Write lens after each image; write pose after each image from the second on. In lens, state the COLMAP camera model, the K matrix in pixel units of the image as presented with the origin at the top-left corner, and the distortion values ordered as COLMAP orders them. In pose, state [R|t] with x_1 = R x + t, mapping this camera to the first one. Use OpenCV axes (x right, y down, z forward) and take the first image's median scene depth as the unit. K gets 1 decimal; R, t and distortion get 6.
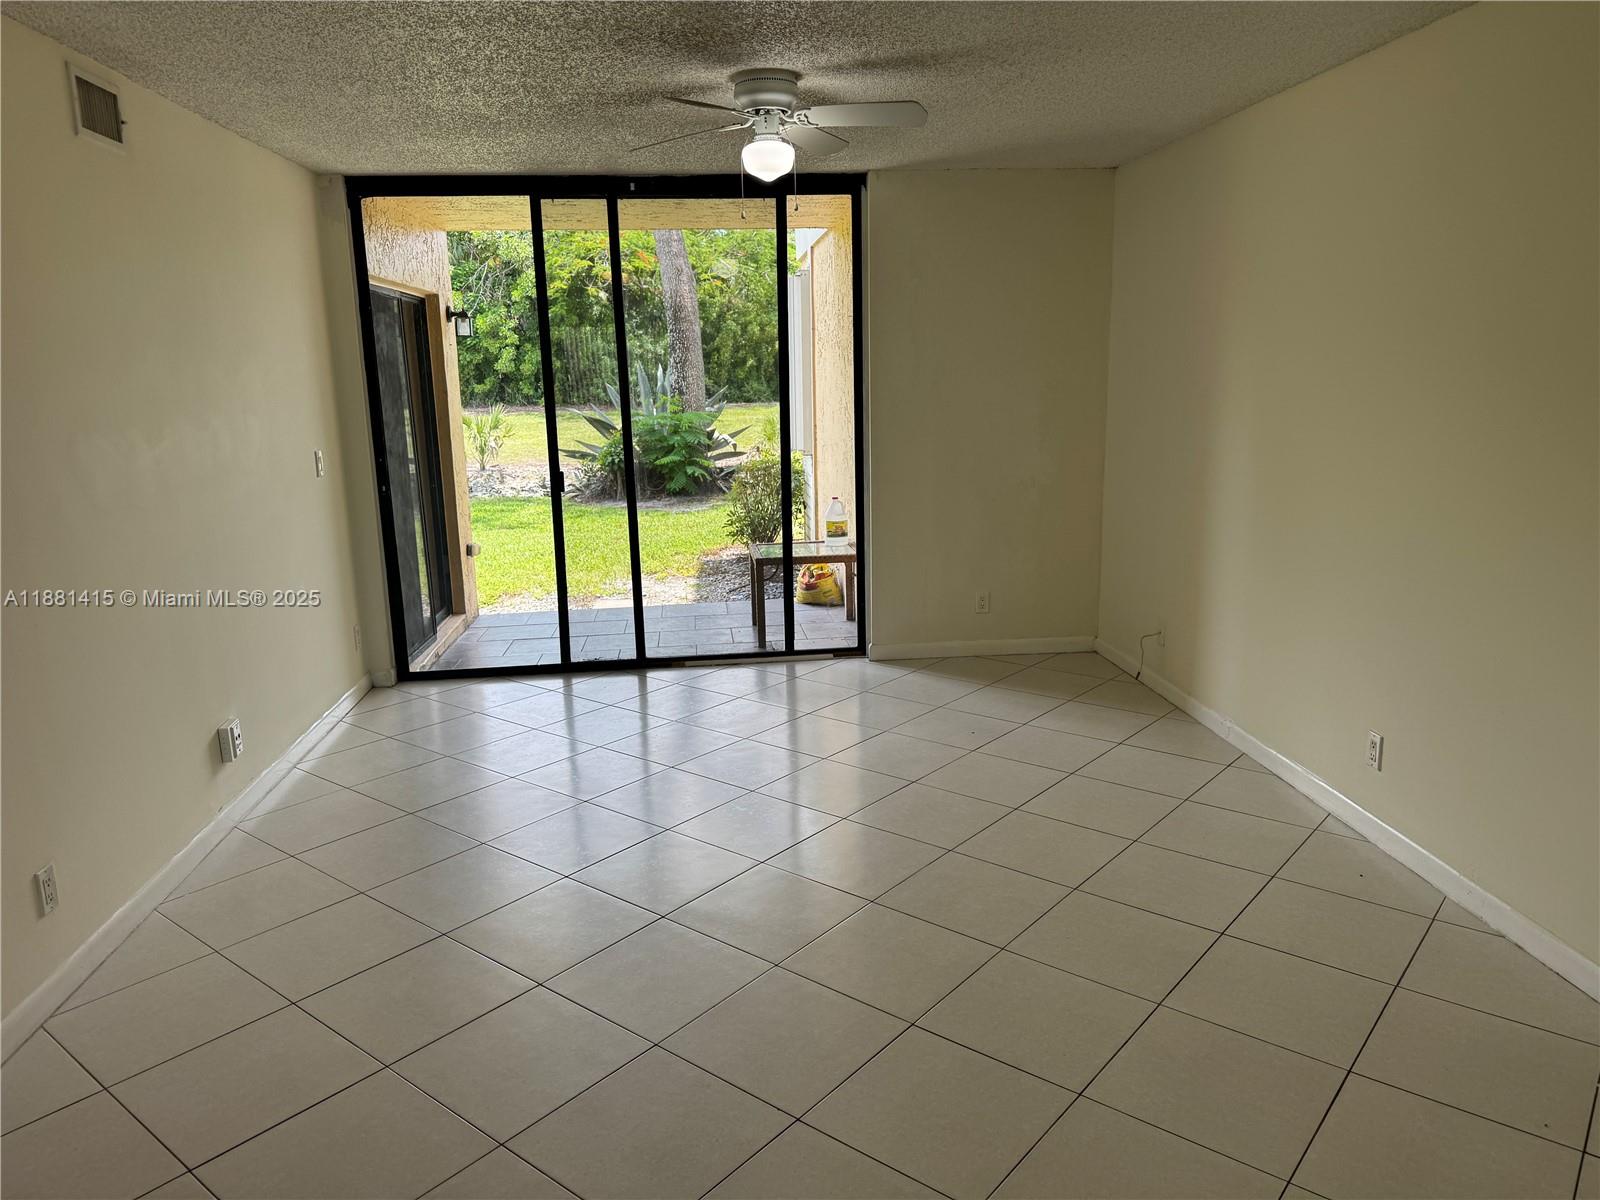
lens RADIAL K [[1163.8, 0, 838.7], [0, 1163.8, 602.9], [0, 0, 1]] dist [0.216404, -0.268063]
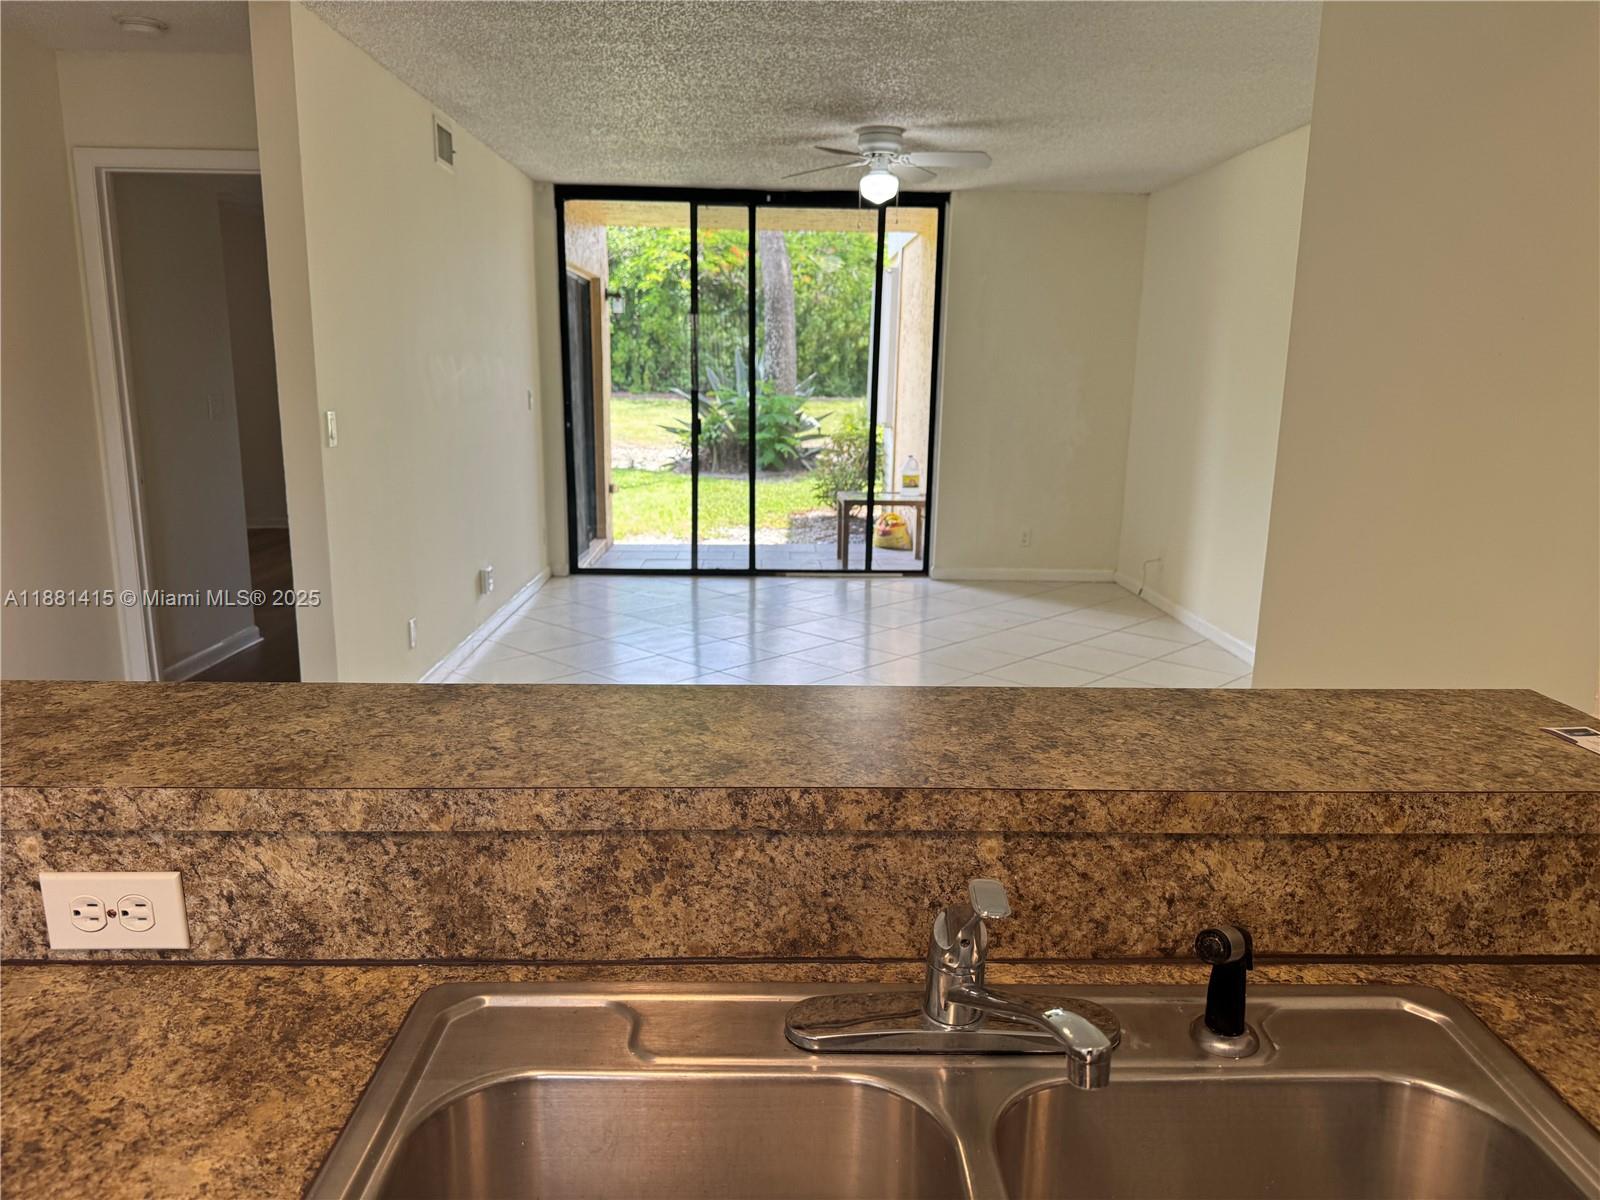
lens RADIAL K [[1163.8, 0, 838.7], [0, 1163.8, 602.9], [0, 0, 1]] dist [0.216404, -0.268063]
pose [[0.996901, 0.052793, -0.058324, 0.001315], [-0.052762, 0.998605, 0.002083, 0.067666], [0.058352, 0.001001, 0.998296, -0.229989]]
